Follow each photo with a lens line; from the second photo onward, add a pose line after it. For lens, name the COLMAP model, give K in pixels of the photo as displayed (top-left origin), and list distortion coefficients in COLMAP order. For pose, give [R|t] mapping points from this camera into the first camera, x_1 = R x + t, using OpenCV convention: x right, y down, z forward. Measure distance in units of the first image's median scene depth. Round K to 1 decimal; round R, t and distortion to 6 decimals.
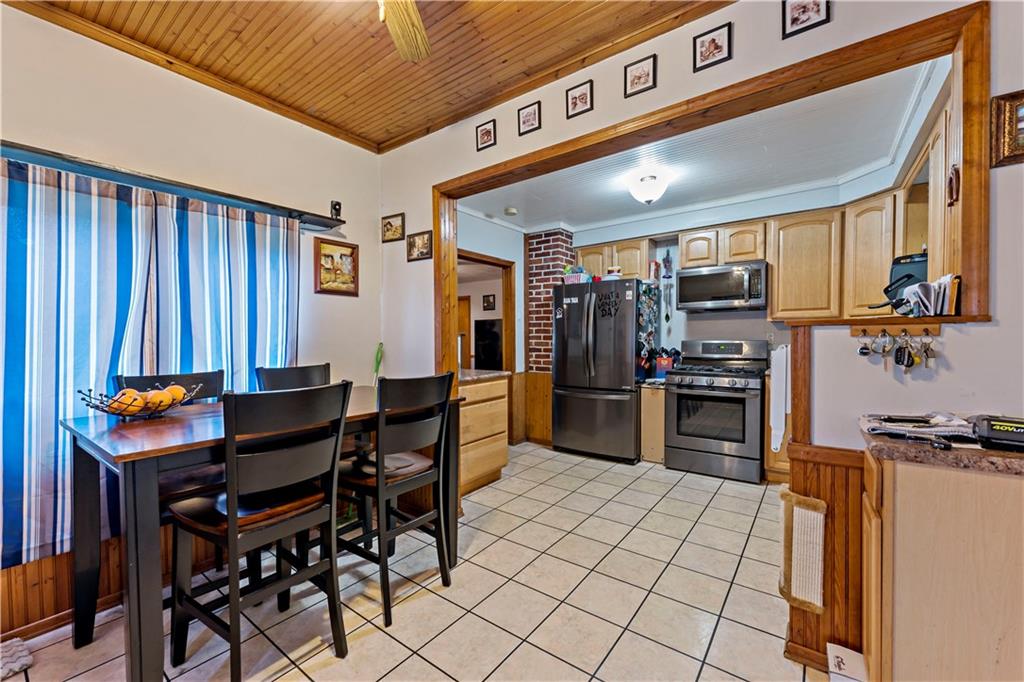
lens RADIAL K [[412.5, 0, 512.3], [0, 412.5, 341.6], [0, 0, 1]] dist [-0.000561, -0.000333]
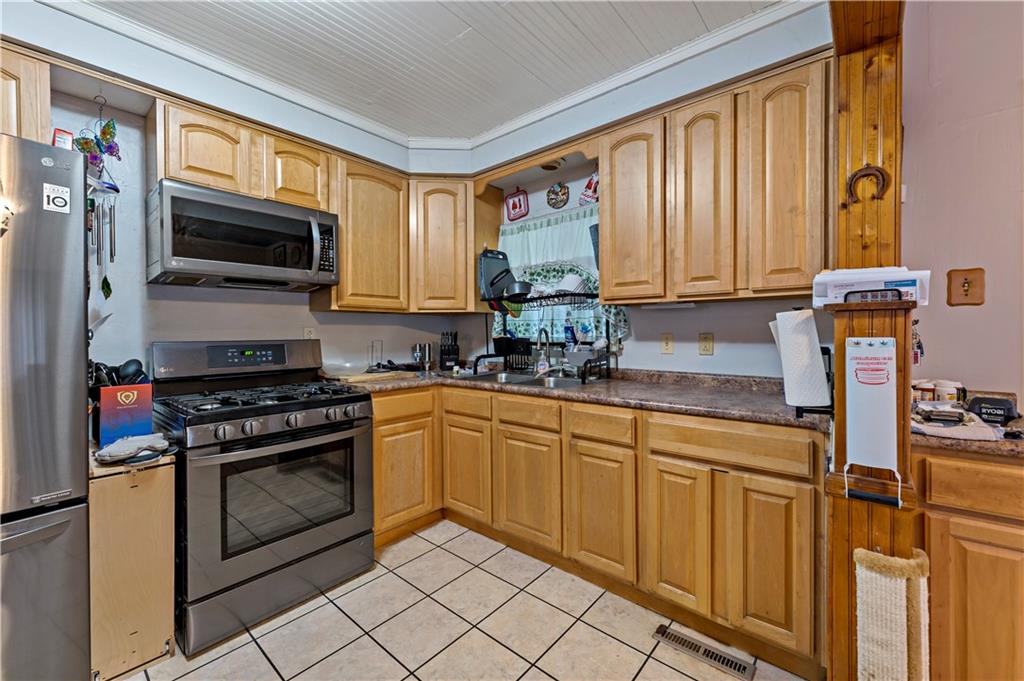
lens RADIAL K [[411.6, 0, 503.1], [0, 411.6, 332.2], [0, 0, 1]] dist [-0.002405, 0.000276]
pose [[0.061289, -0.002911, 0.998116, -0.013102], [0.014084, 0.999899, 0.002051, -0.011290], [-0.998021, 0.013931, 0.061323, 0.711298]]
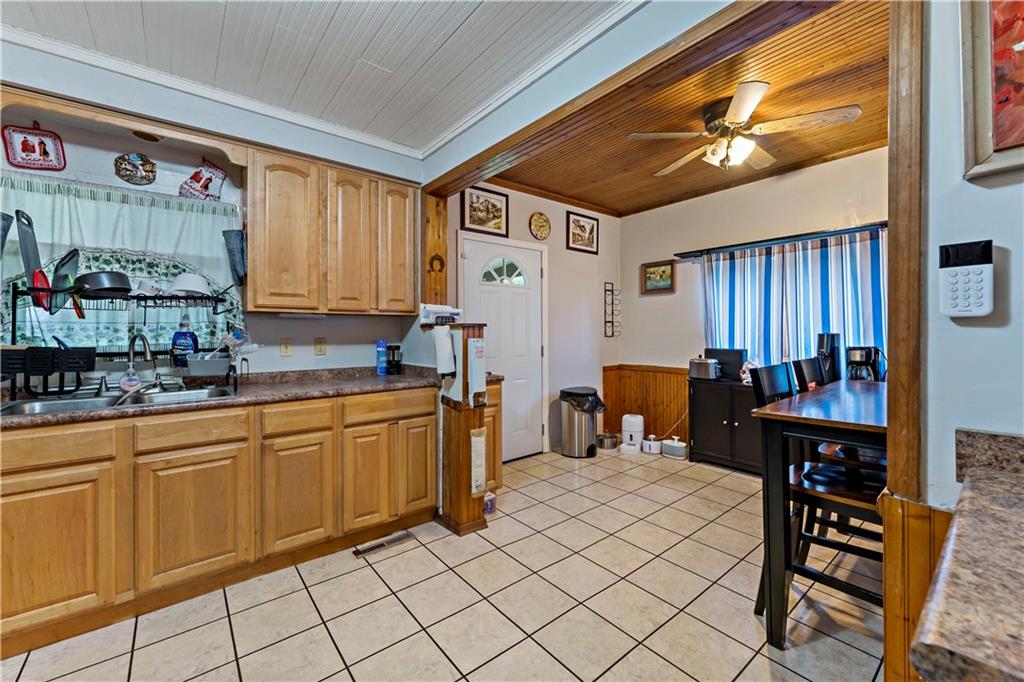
lens RADIAL K [[412.5, 0, 521.0], [0, 412.5, 326.9], [0, 0, 1]] dist [-0.000561, -0.000333]
pose [[-0.974163, 0.008896, 0.225672, 0.059541], [0.007725, 0.999952, -0.006074, -0.017493], [-0.225715, -0.004173, -0.974184, 1.113950]]
